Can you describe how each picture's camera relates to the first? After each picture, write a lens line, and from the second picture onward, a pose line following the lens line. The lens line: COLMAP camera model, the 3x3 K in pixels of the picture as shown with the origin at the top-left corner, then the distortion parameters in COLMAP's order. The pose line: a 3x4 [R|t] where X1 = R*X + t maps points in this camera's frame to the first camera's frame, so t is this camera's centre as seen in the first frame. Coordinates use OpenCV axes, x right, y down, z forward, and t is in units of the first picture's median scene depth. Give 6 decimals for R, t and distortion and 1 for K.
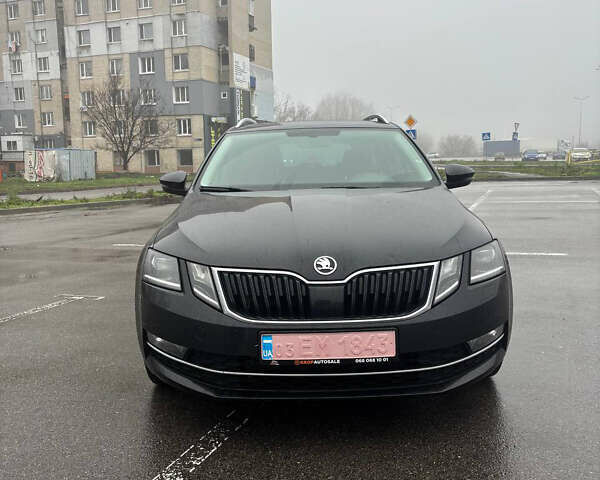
lens RADIAL K [[704.8, 0, 300.0], [0, 704.8, 240.0], [0, 0, 1]] dist [-0.005189, 0.250389]
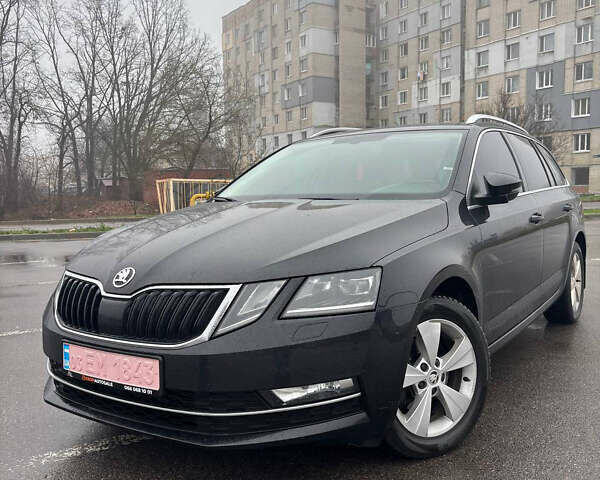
lens RADIAL K [[704.8, 0, 300.0], [0, 704.8, 240.0], [0, 0, 1]] dist [-0.005189, 0.250389]
pose [[0.781735, 0.047513, -0.621798, 0.126533], [-0.067717, 0.997665, -0.008901, -0.003110], [0.619923, 0.049064, 0.783127, 0.069373]]
